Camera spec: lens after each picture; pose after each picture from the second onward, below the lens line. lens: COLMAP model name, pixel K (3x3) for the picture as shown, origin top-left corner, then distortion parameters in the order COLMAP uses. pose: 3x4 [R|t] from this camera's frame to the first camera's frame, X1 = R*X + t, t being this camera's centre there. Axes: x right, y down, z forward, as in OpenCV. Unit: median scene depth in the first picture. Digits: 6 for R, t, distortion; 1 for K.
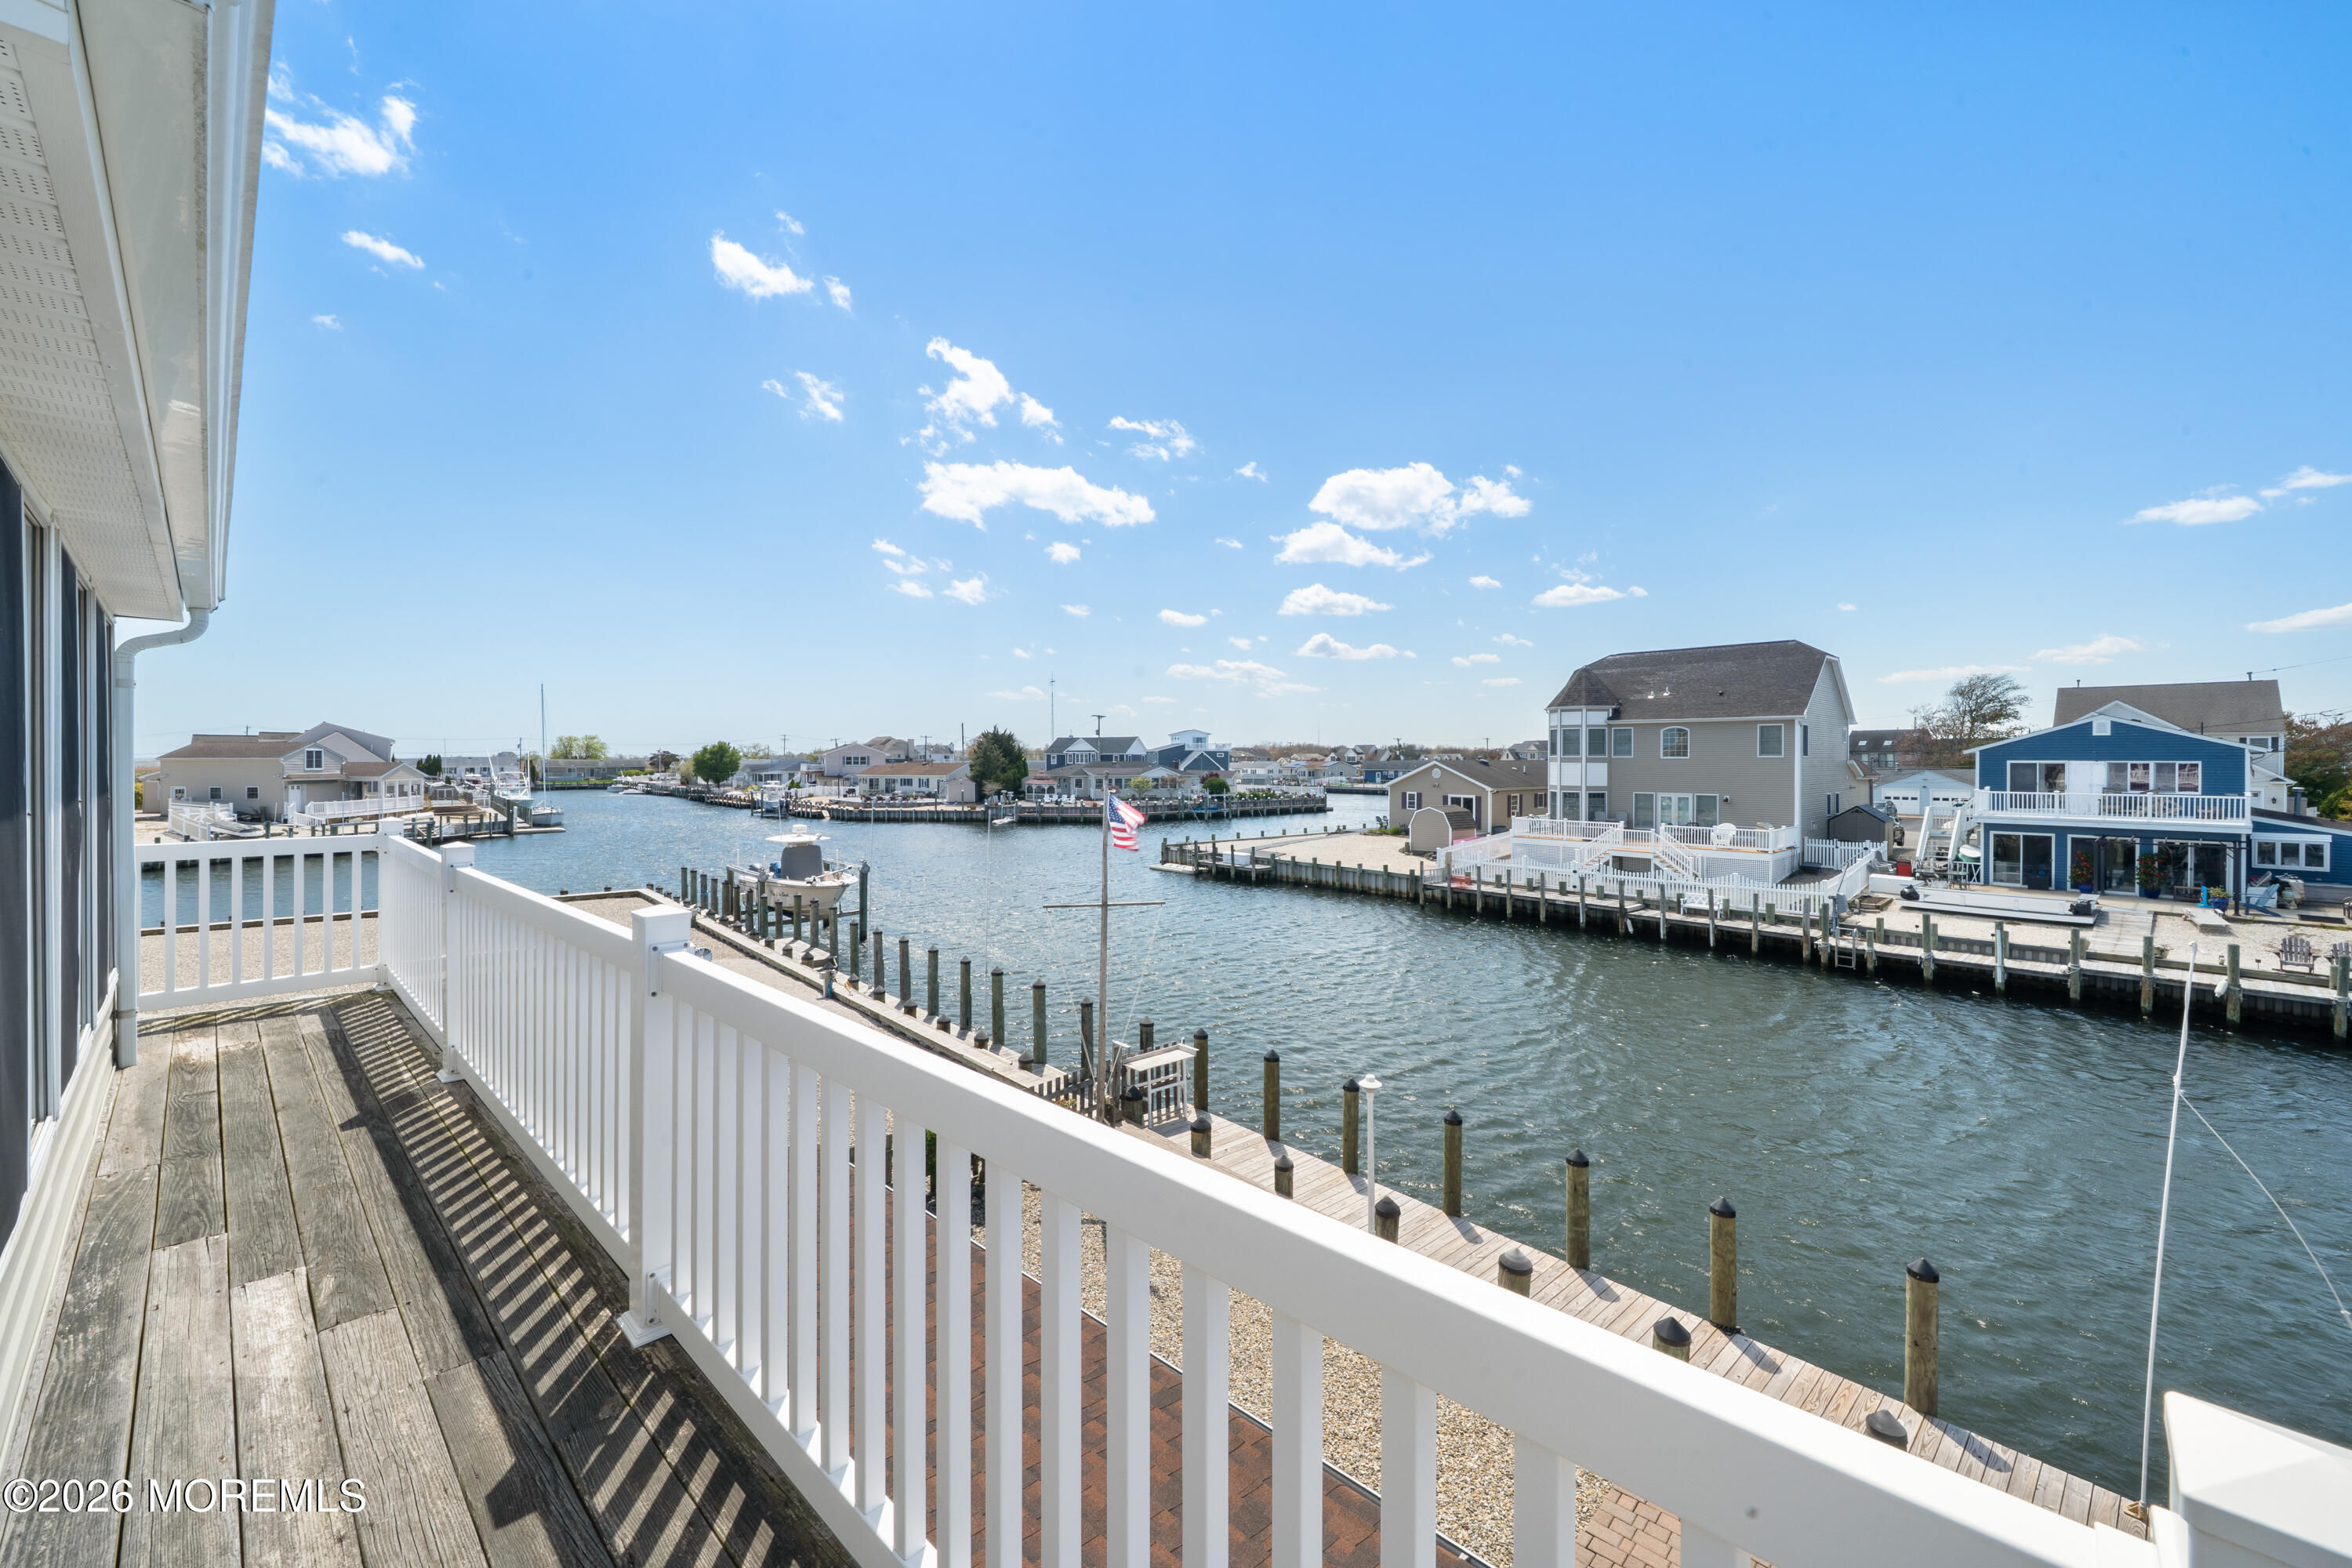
lens RADIAL K [[915.1, 0, 1167.1], [0, 915.1, 766.0], [0, 0, 1]] dist [-0.001746, -0.000472]
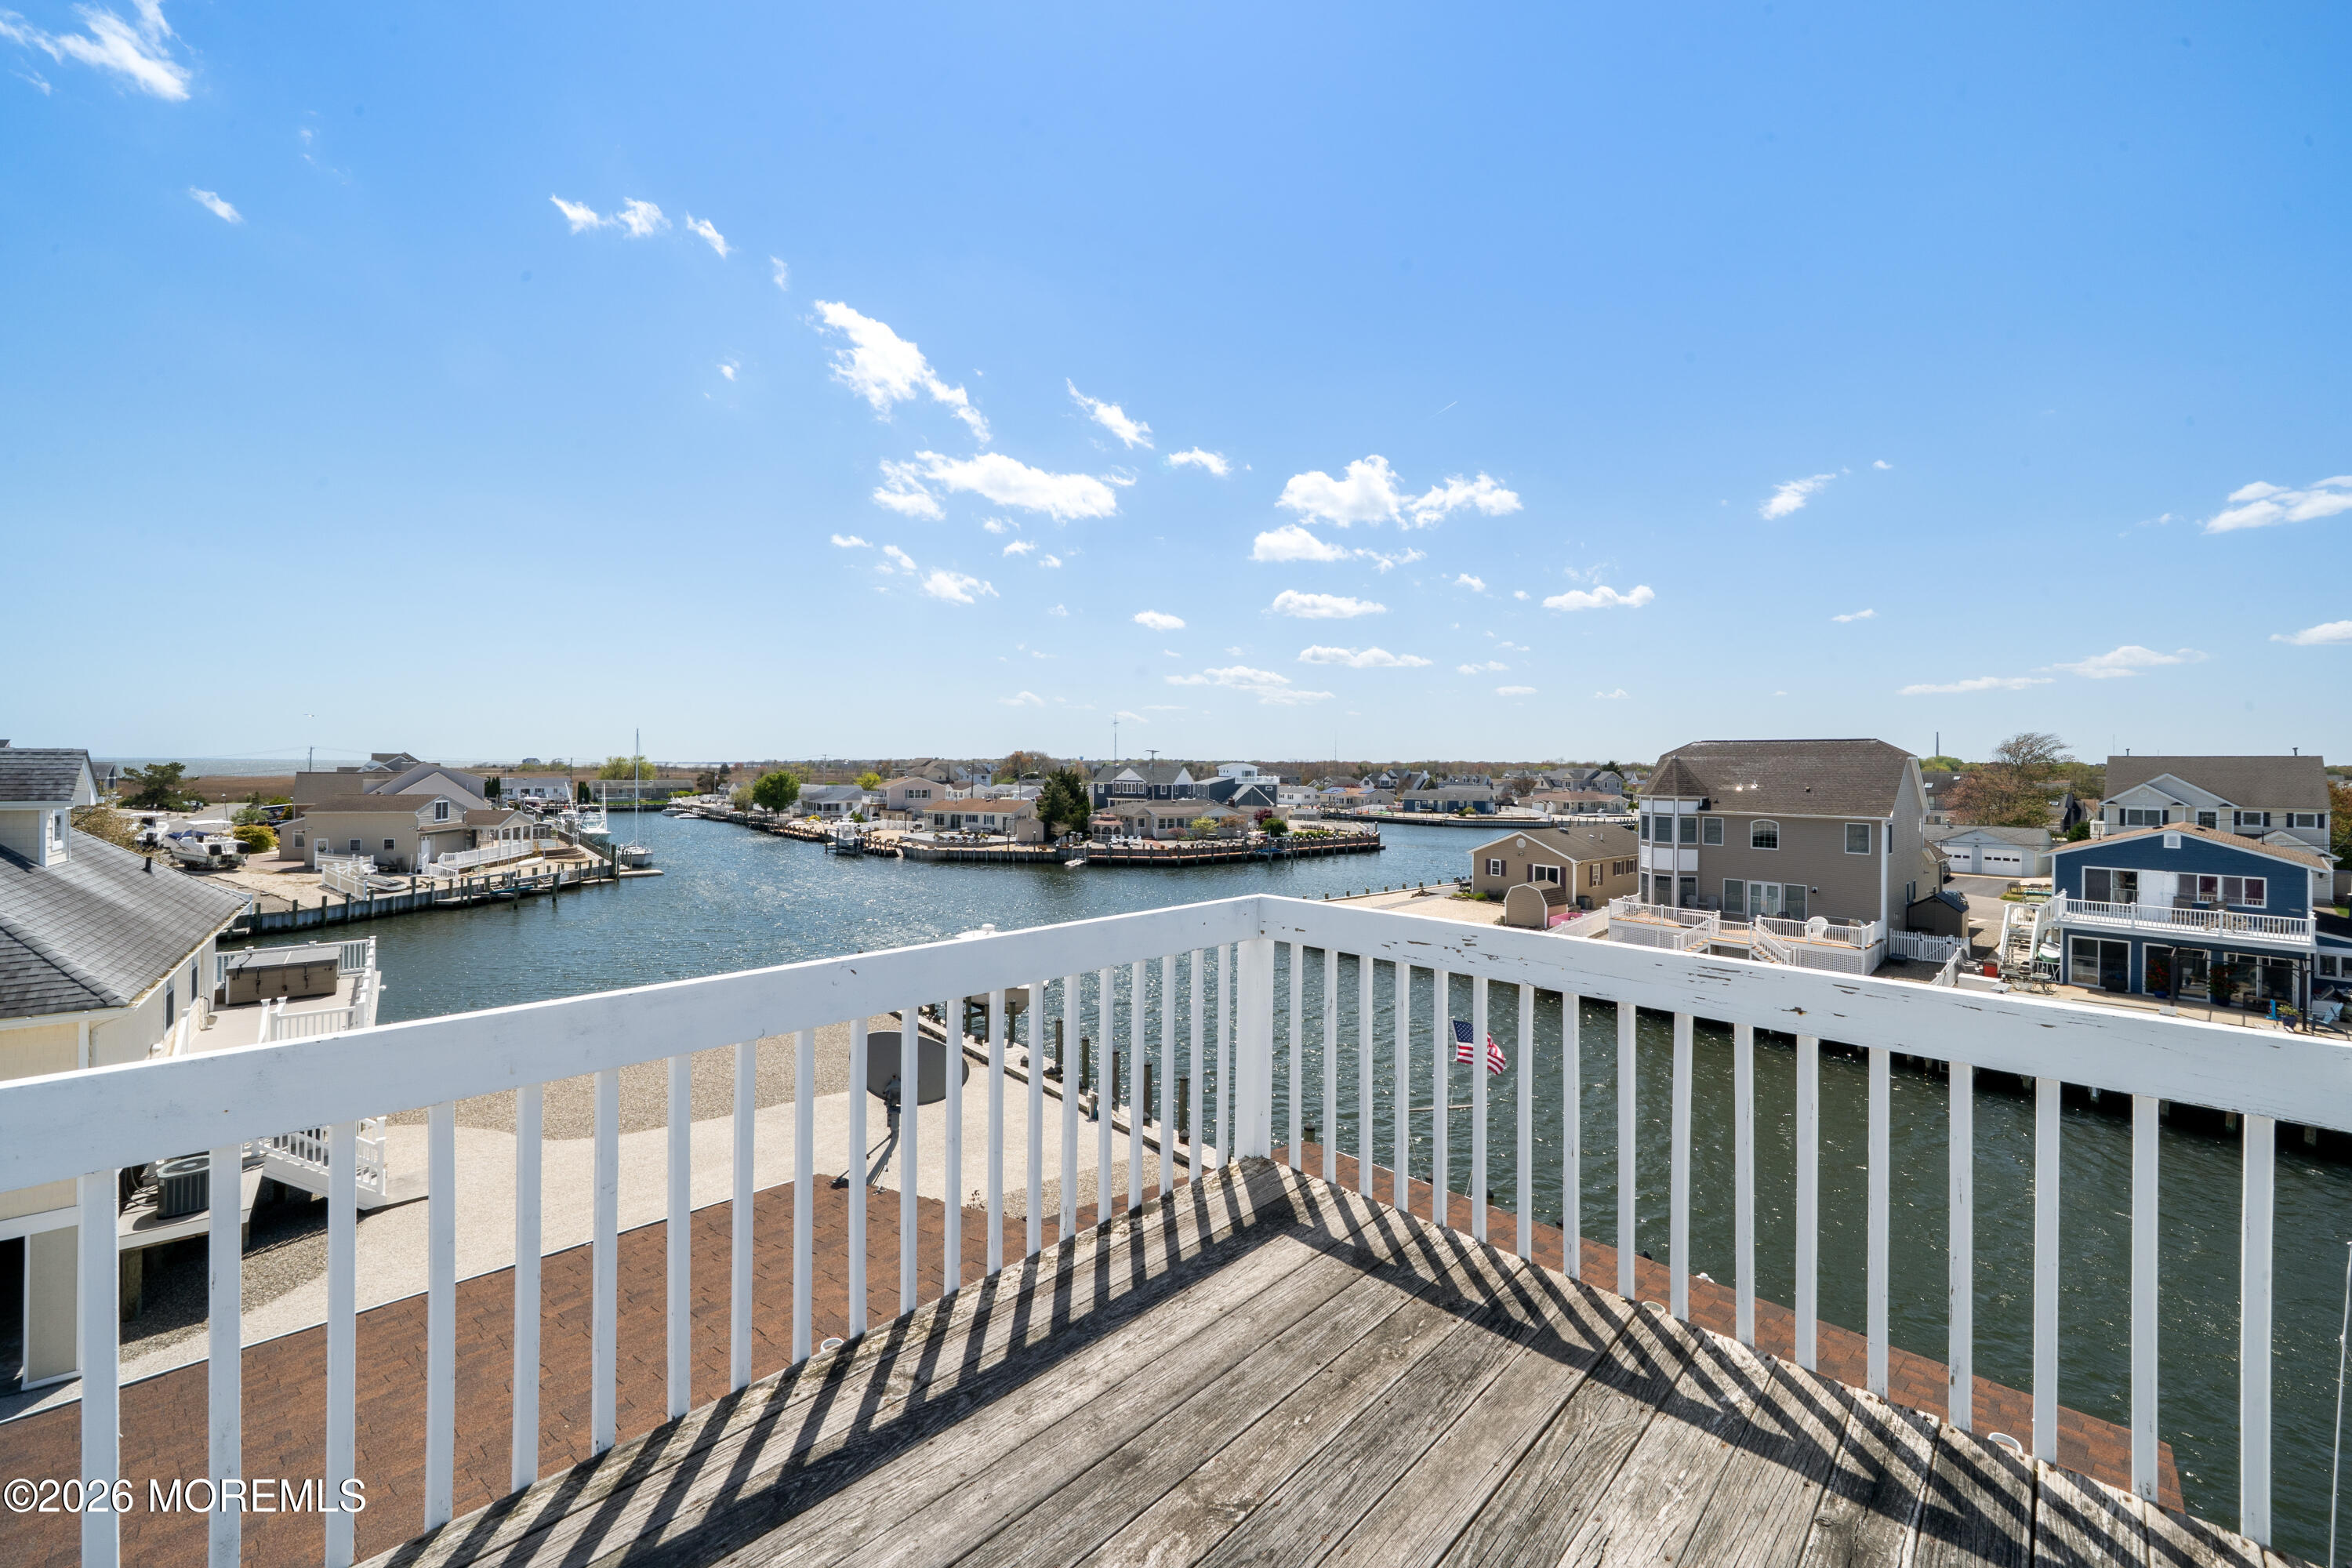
lens RADIAL K [[915.0, 0, 1179.0], [0, 915.0, 770.0], [0, 0, 1]] dist [-0.002683, 0.000125]
pose [[0.999946, 0.008901, -0.005318, -0.161301], [-0.008934, 0.999940, -0.006267, -0.112400], [0.005262, 0.006314, 0.999966, -0.098326]]
